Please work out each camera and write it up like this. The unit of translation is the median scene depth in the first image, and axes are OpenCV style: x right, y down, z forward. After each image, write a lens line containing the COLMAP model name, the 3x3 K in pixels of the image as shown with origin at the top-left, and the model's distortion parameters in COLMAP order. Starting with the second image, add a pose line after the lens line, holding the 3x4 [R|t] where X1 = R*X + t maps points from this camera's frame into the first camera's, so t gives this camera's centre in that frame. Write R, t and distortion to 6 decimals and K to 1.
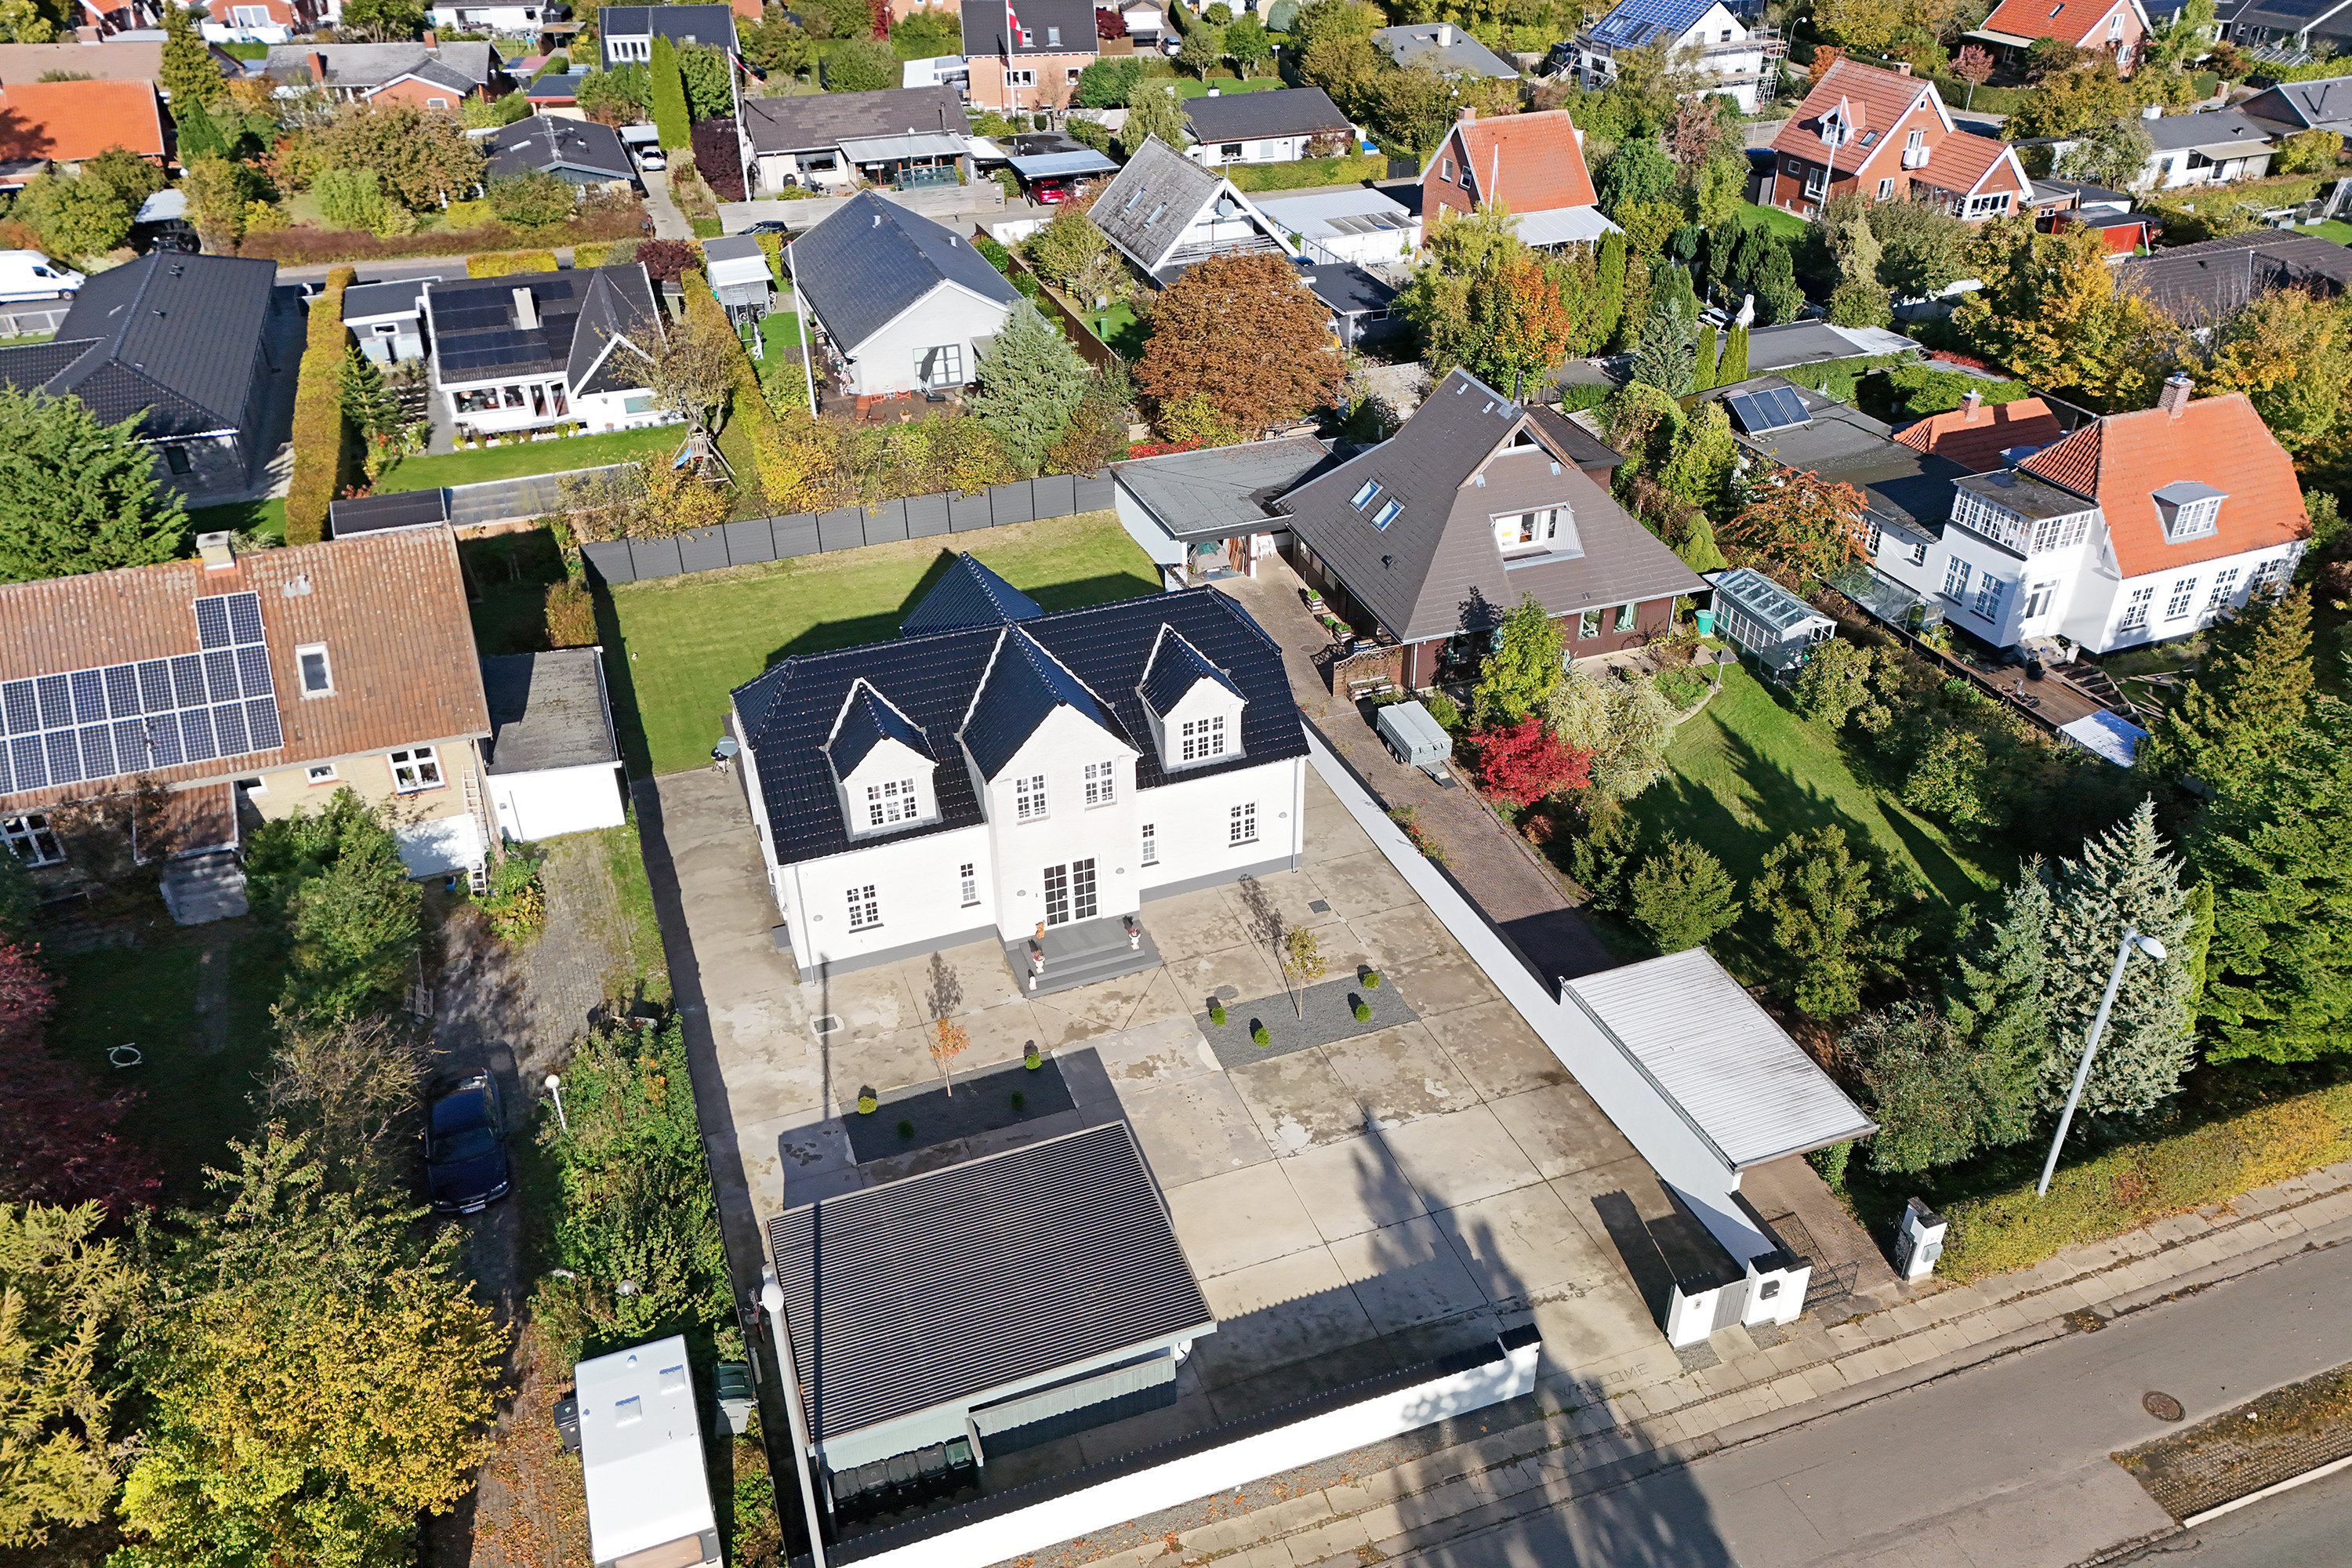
lens RADIAL K [[1718.6, 0, 1172.7], [0, 1718.6, 782.9], [0, 0, 1]] dist [0.079619, -0.062525]
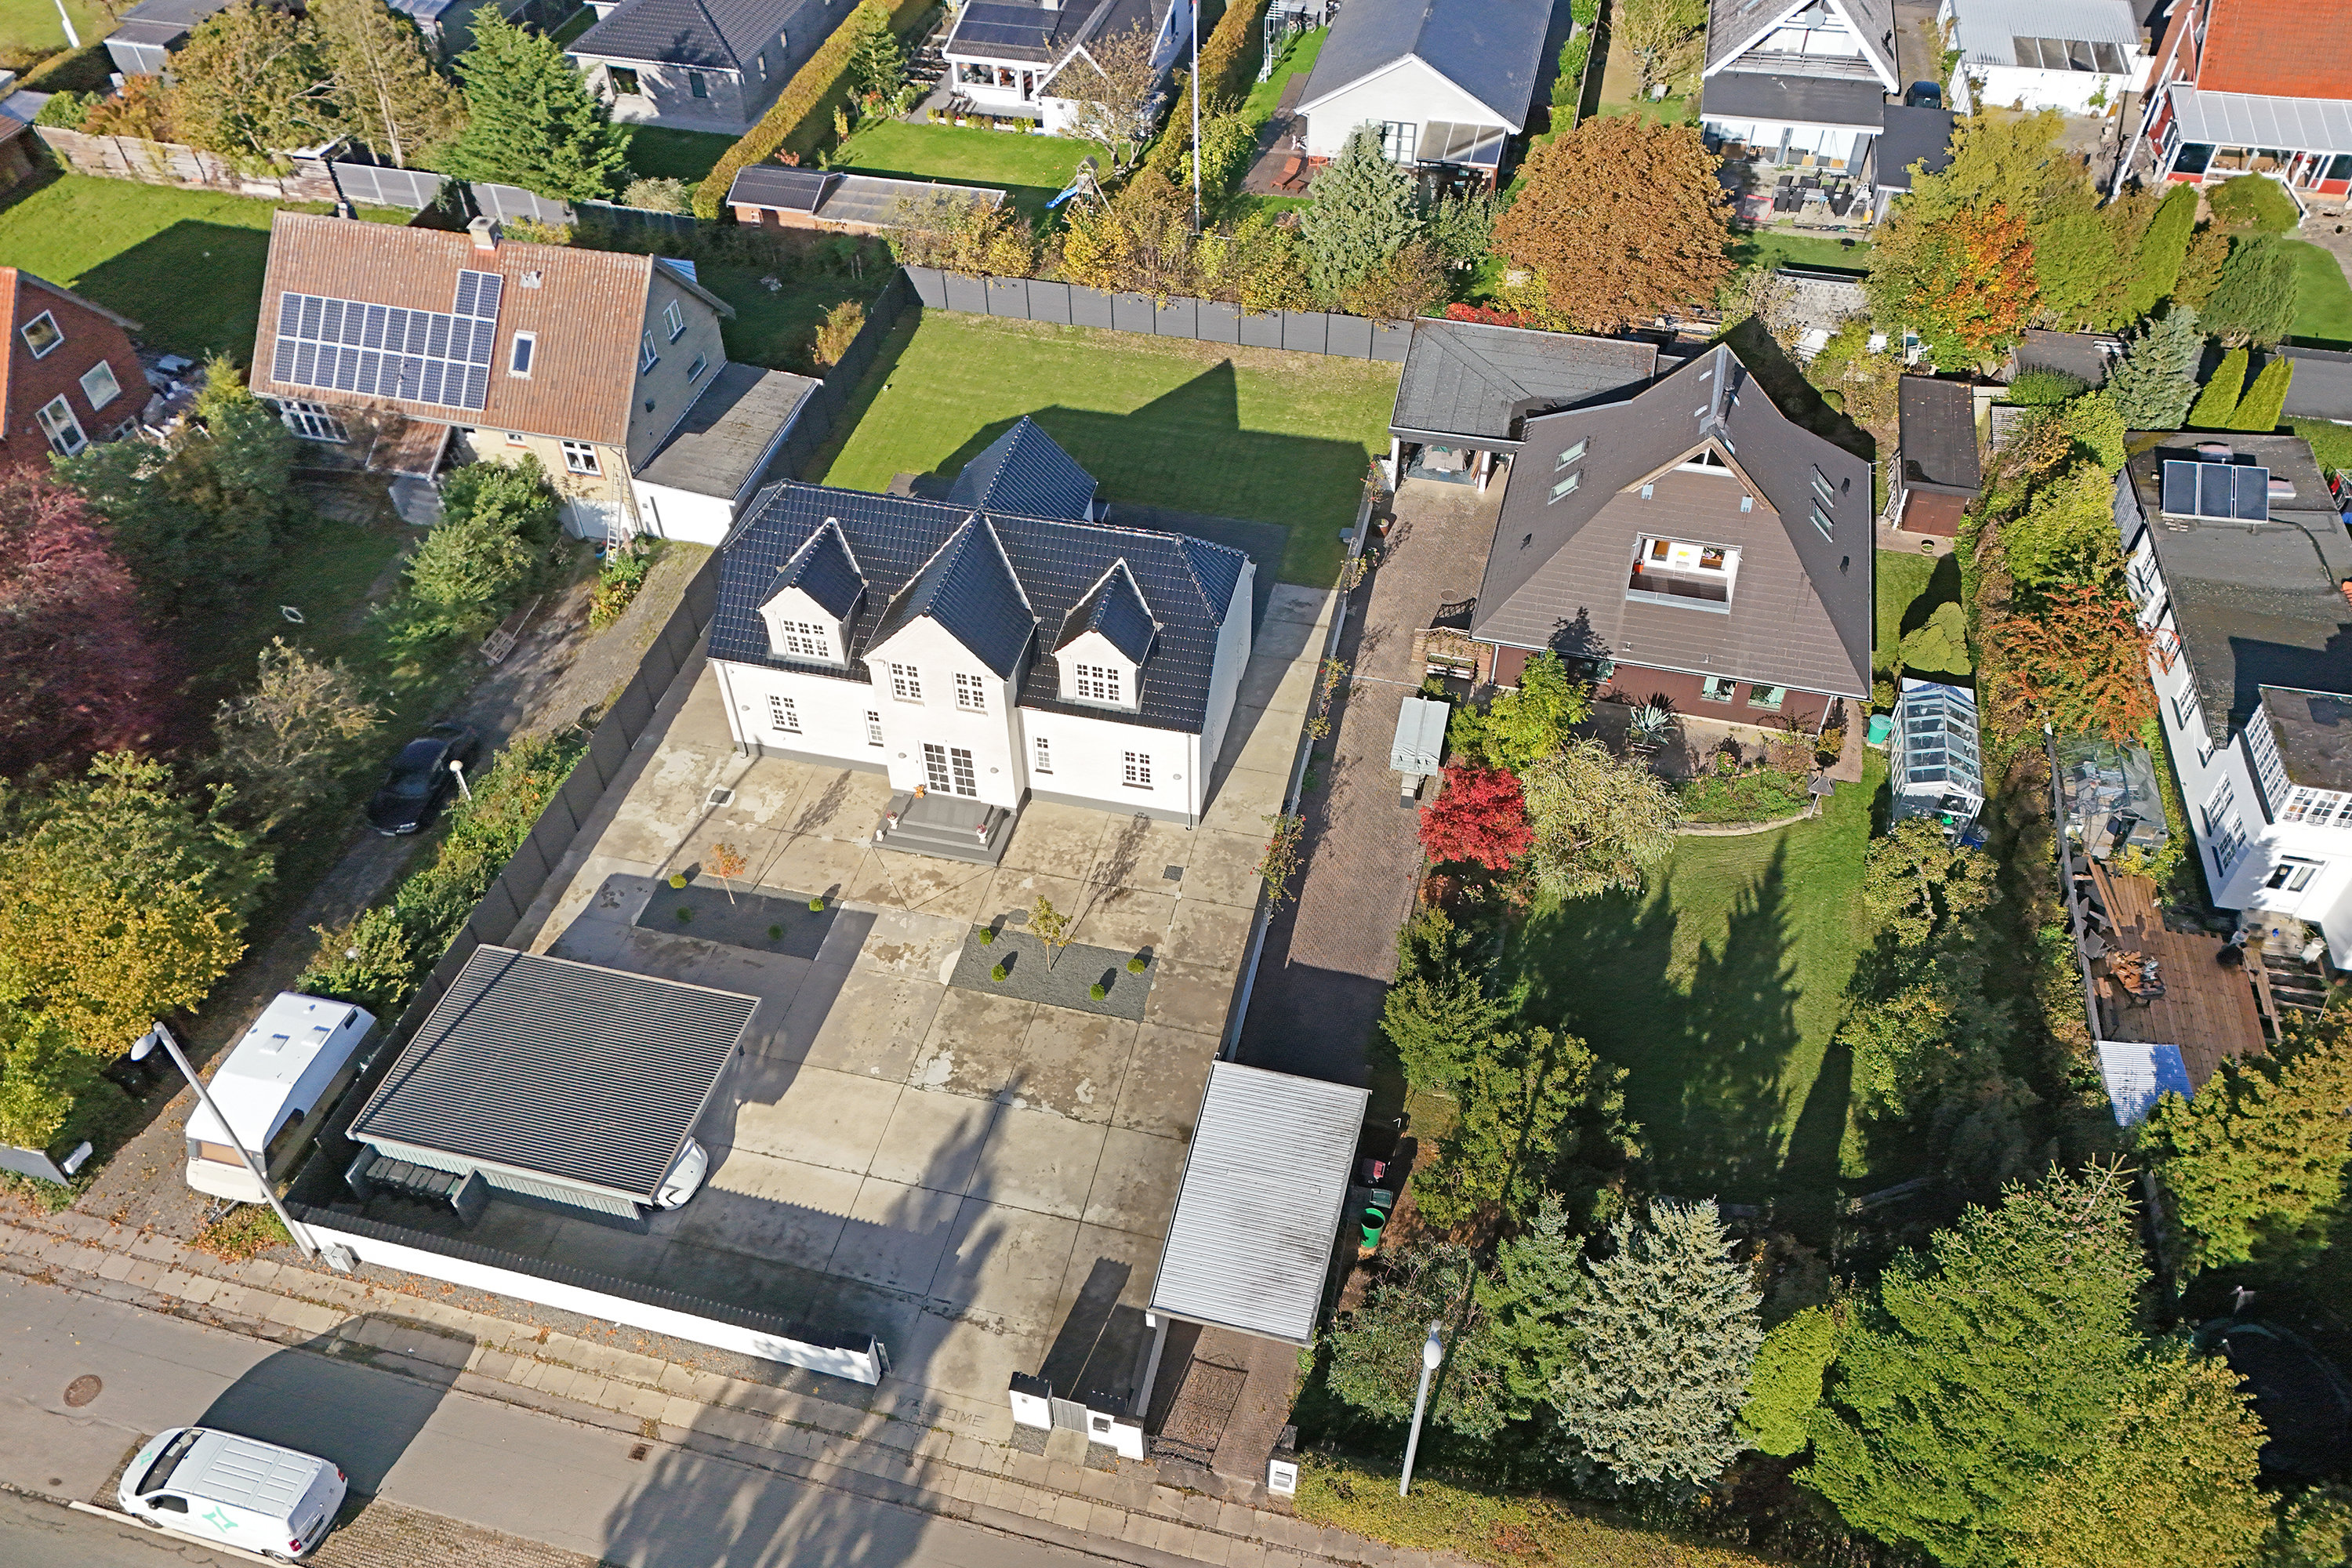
lens RADIAL K [[1718.6, 0, 1172.7], [0, 1718.6, 782.9], [0, 0, 1]] dist [0.079619, -0.062525]
pose [[0.830714, 0.396522, -0.390750, 0.477766], [-0.297268, 0.909411, 0.290868, -0.282431], [0.470687, -0.125471, 0.873333, 0.120710]]
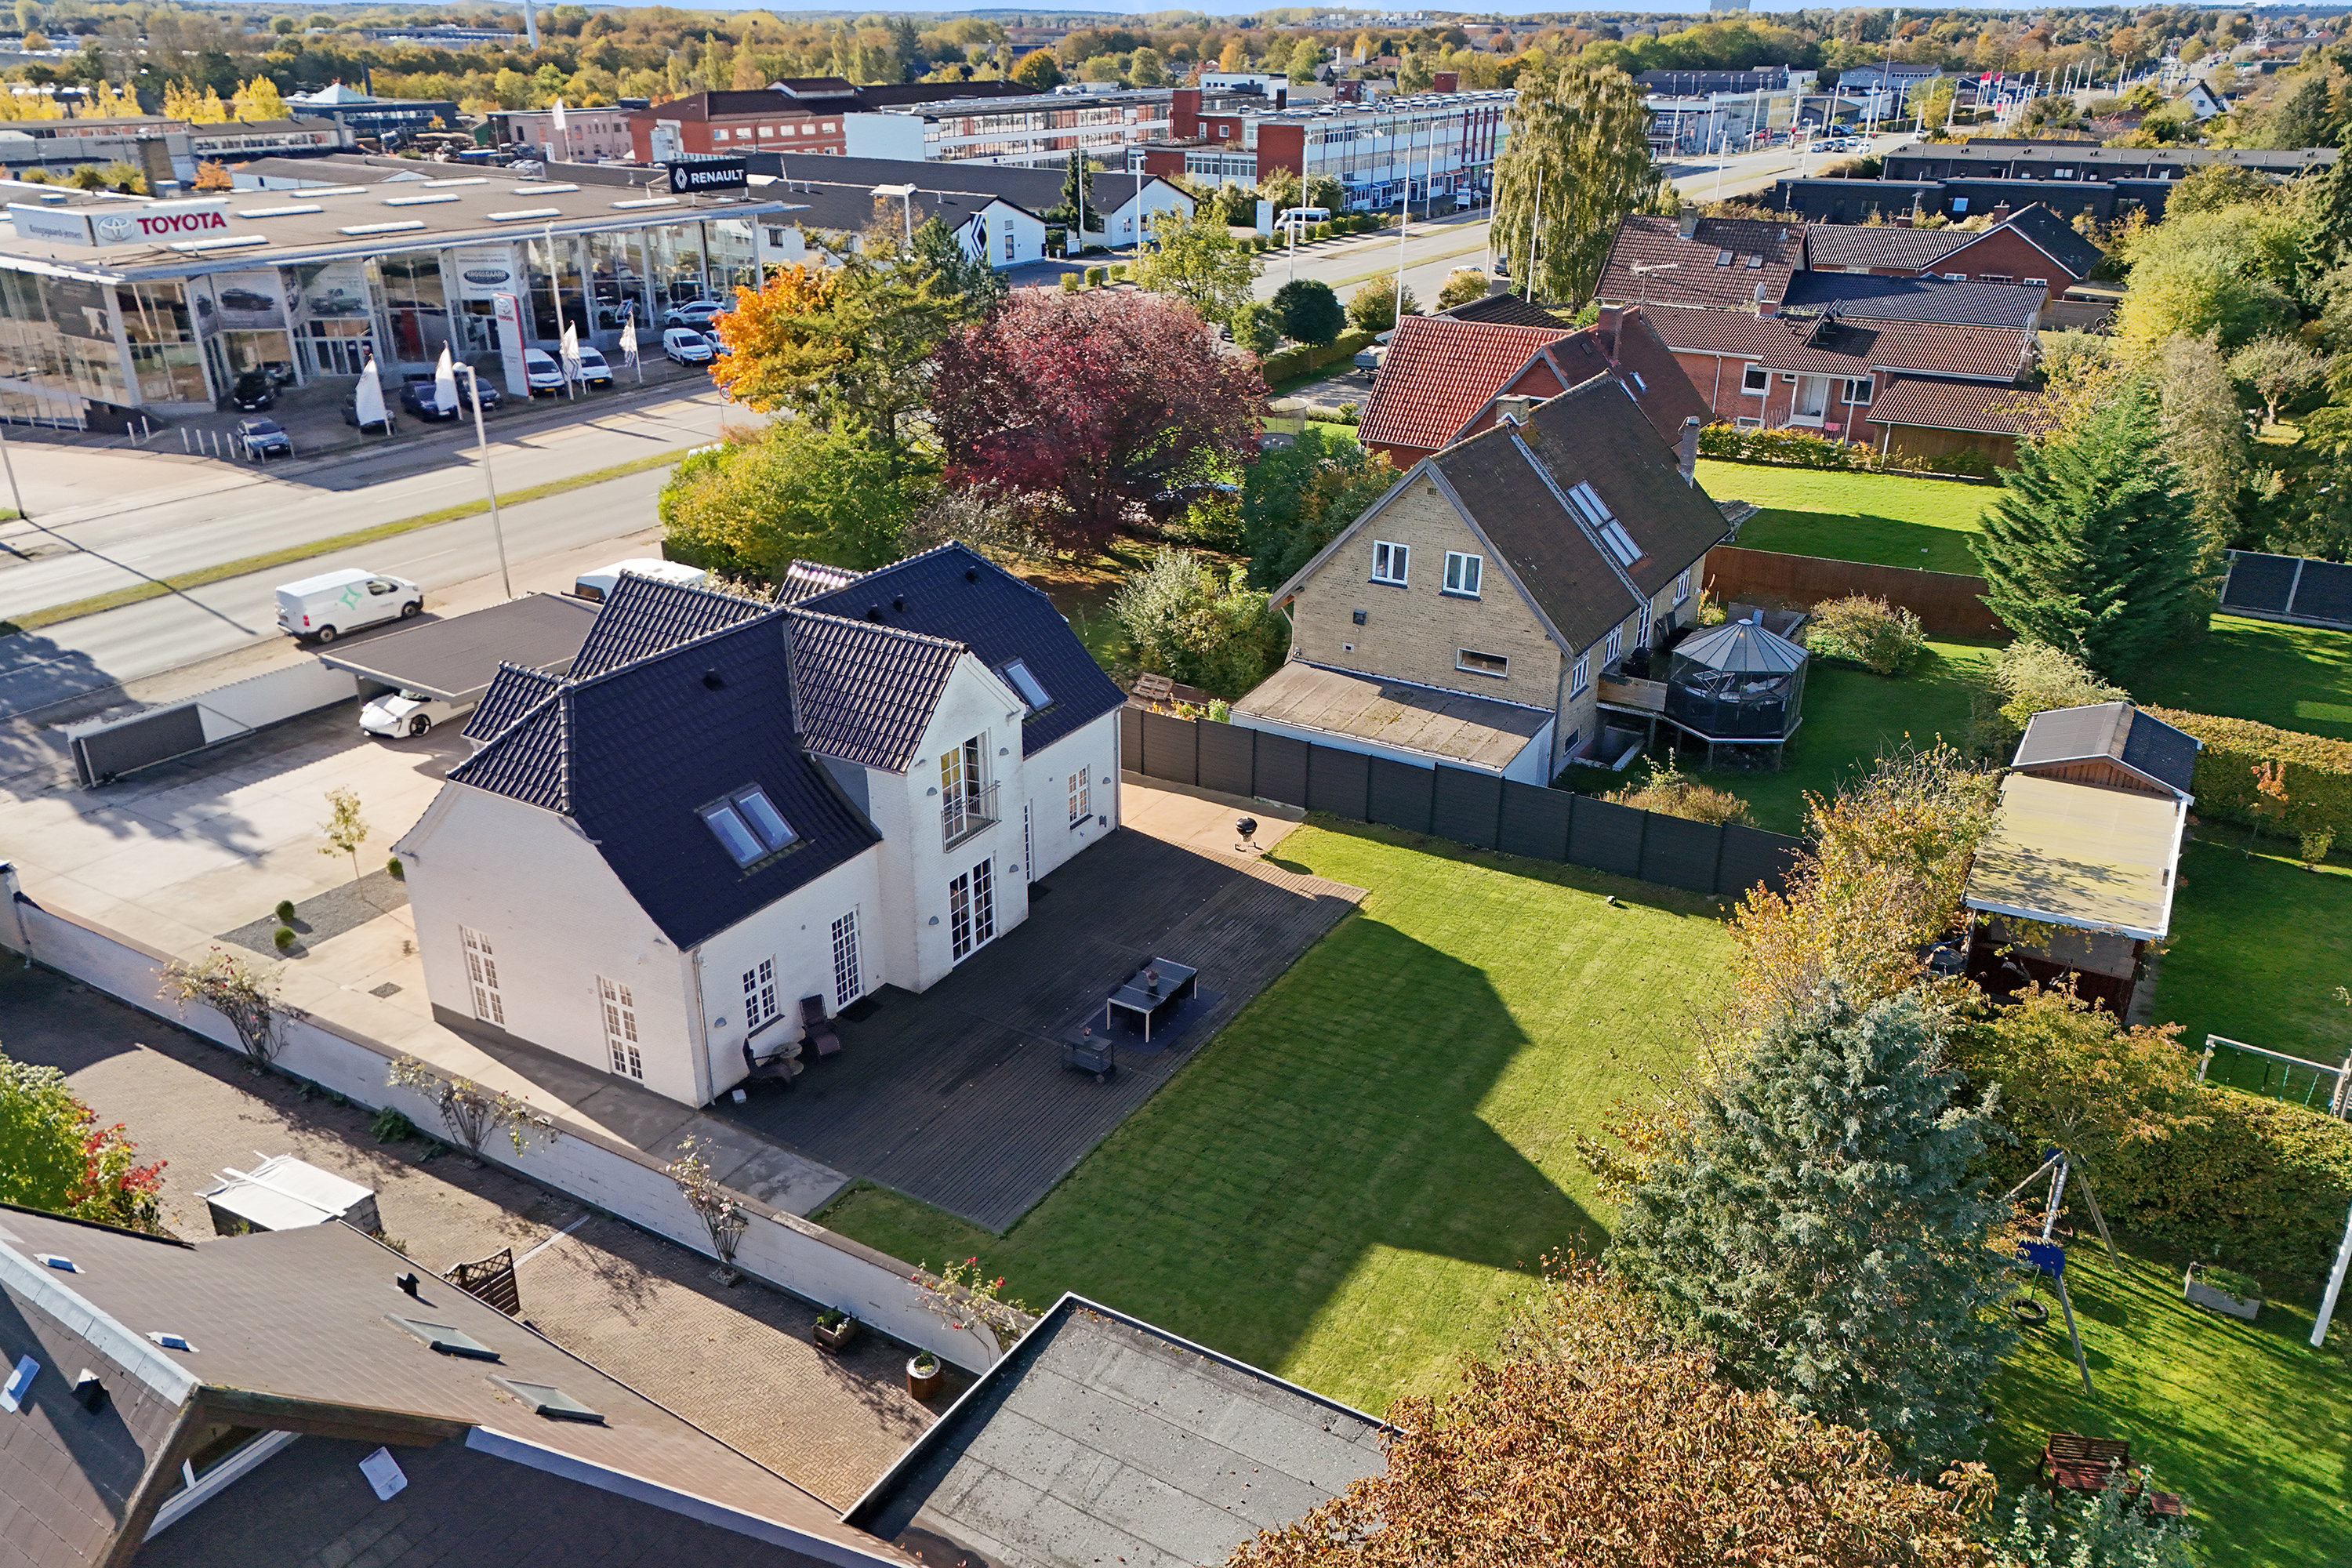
lens RADIAL K [[1729.8, 0, 1180.8], [0, 1729.8, 777.3], [0, 0, 1]] dist [0.047552, -0.007613]
pose [[0.778172, -0.234581, 0.582598, -0.435693], [0.318934, 0.946717, -0.044805, 0.071979], [-0.541045, 0.220676, 0.811525, 0.276628]]
